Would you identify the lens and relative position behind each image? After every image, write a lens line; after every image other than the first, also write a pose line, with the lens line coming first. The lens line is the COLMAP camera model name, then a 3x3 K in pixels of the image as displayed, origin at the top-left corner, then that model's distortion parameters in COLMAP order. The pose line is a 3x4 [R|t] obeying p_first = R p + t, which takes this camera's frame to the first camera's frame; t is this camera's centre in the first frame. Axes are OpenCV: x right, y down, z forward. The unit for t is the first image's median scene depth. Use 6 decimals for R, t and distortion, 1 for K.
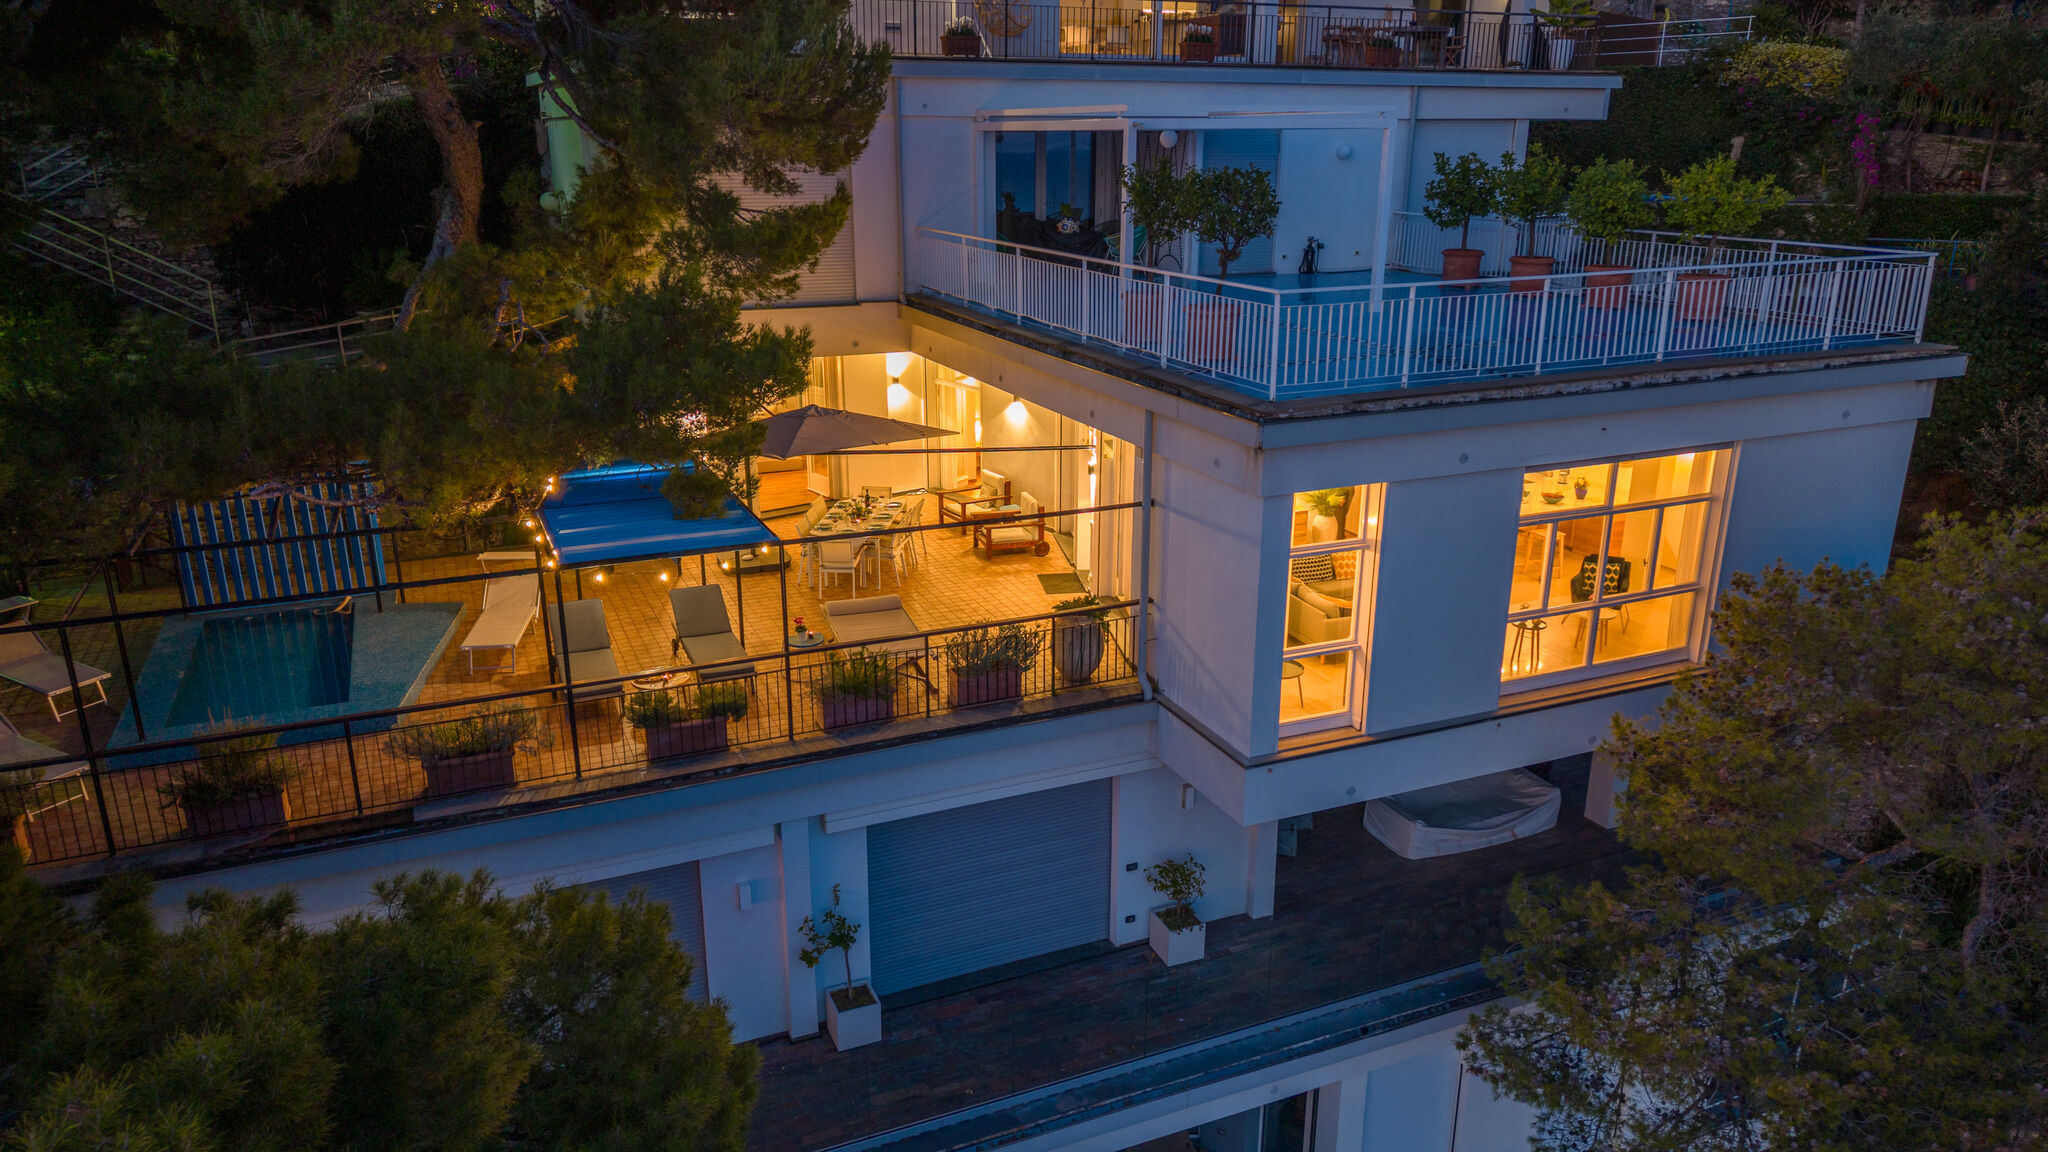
lens RADIAL K [[1382.6, 0, 1044.1], [0, 1382.6, 570.4], [0, 0, 1]] dist [0.035457, -0.010316]
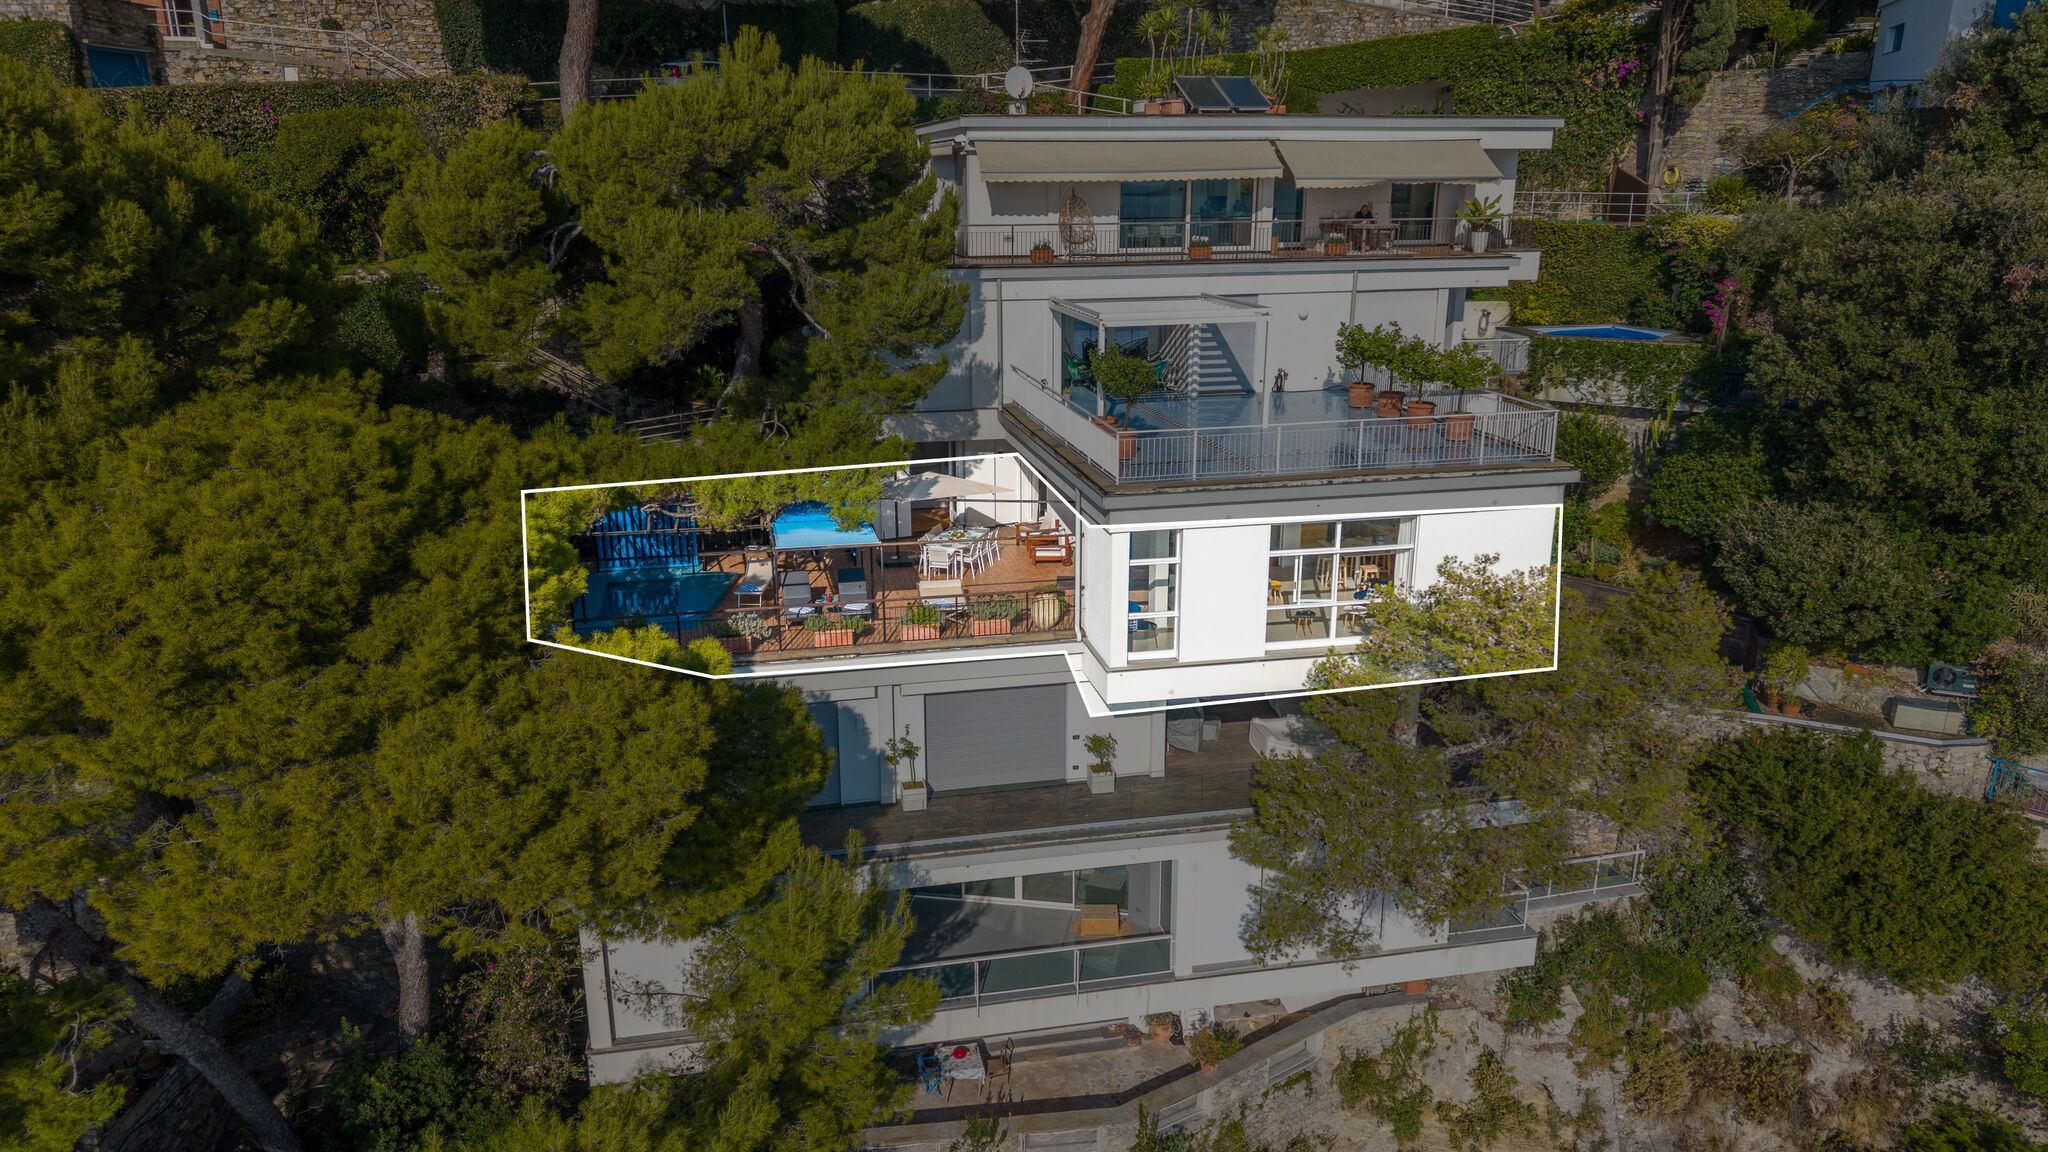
lens RADIAL K [[1382.6, 0, 1021.1], [0, 1382.6, 583.5], [0, 0, 1]] dist [0.035457, -0.010316]
pose [[0.977725, 0.049456, -0.203981, 0.346158], [-0.053457, 0.998470, -0.014148, 0.042799], [0.202969, 0.024737, 0.978873, -0.771970]]
